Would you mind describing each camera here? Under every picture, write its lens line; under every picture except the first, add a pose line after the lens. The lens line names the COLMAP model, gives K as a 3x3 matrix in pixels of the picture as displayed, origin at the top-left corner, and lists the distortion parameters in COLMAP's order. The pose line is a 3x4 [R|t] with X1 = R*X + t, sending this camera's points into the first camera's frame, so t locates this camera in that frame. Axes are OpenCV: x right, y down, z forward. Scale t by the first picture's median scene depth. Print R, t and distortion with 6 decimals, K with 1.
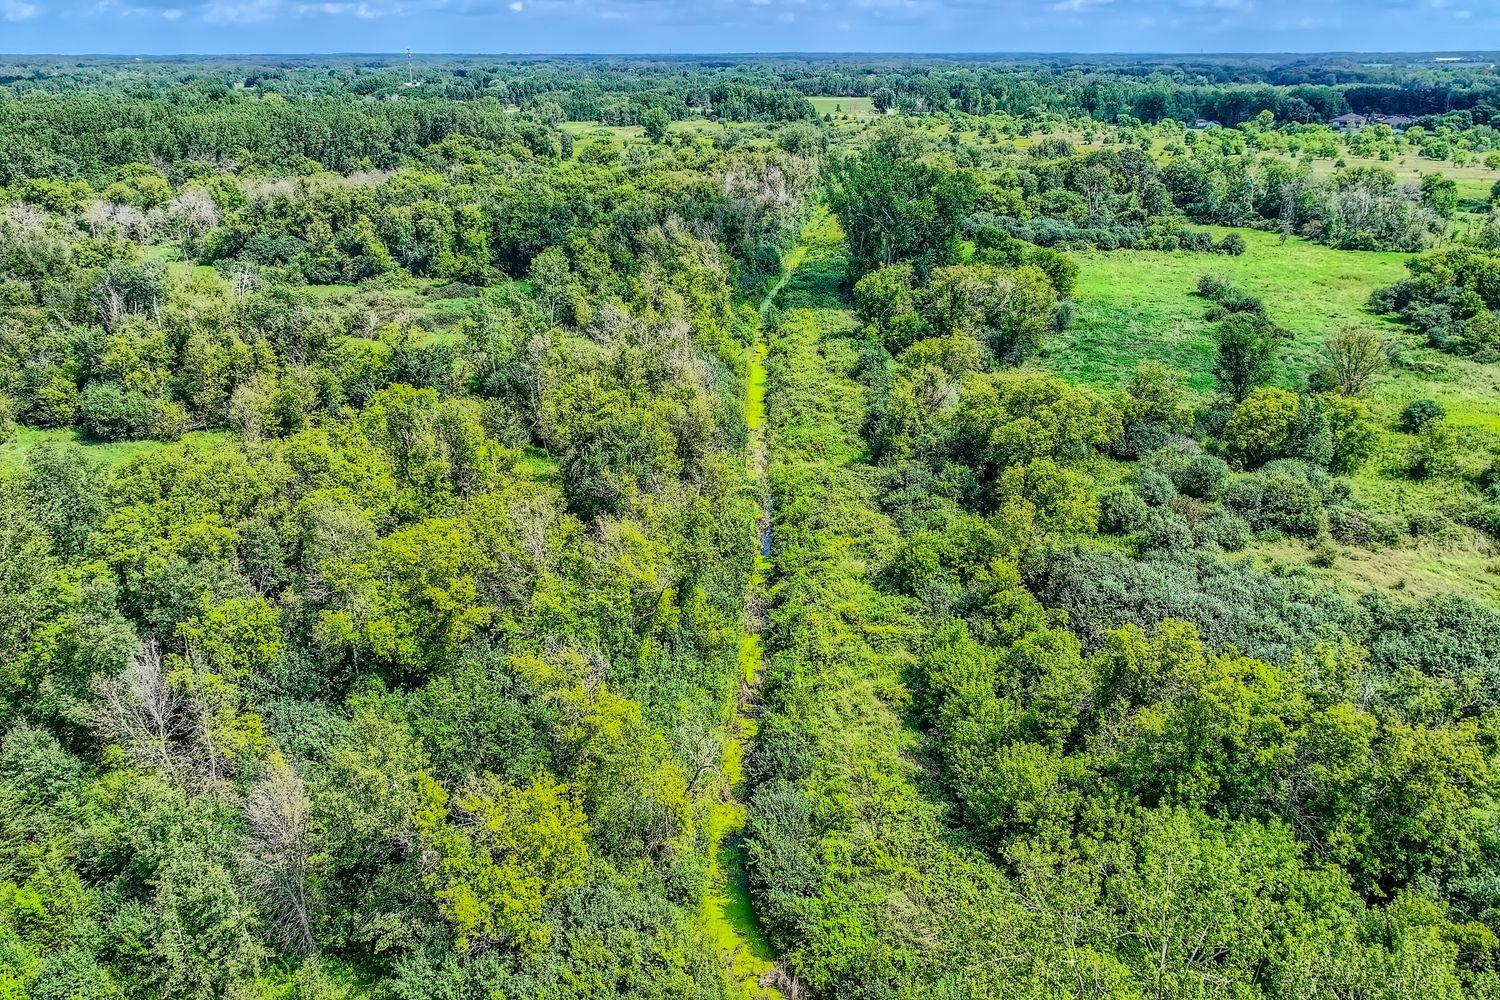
lens RADIAL K [[1251.4, 0, 744.0], [0, 1251.4, 493.3], [0, 0, 1]] dist [0.003997, 0.003560]
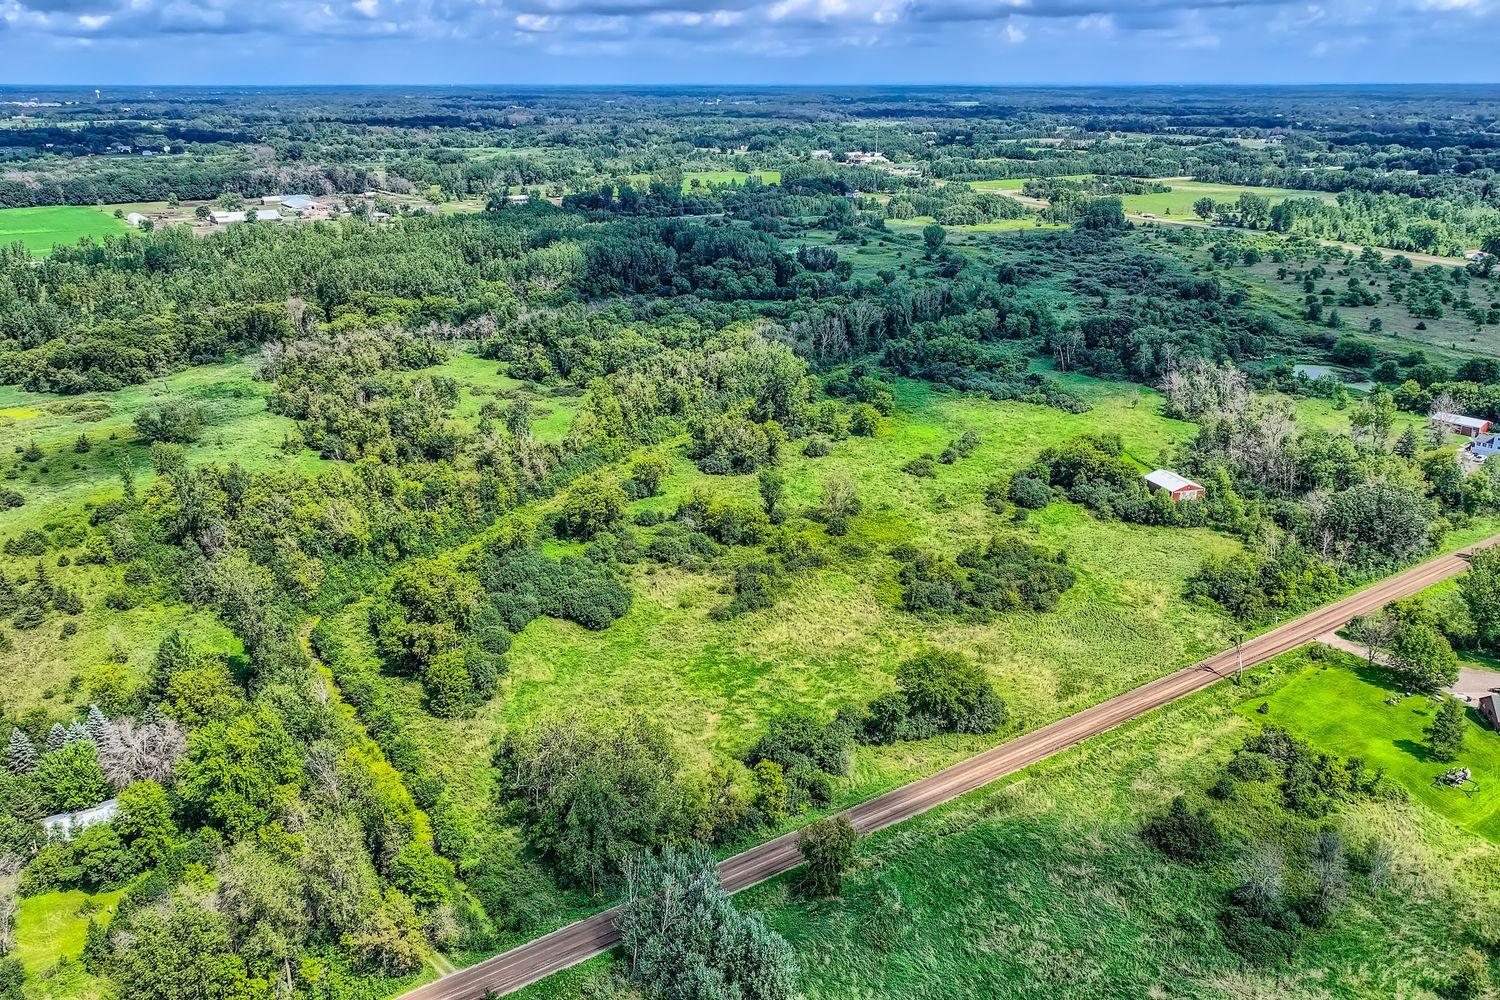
lens RADIAL K [[1251.4, 0, 750.2], [0, 1251.4, 496.6], [0, 0, 1]] dist [0.003997, 0.003560]
pose [[0.910782, 0.134357, -0.390416, 0.617869], [-0.140096, 0.990041, 0.013890, -0.060018], [0.388394, 0.042045, 0.920534, -0.477697]]
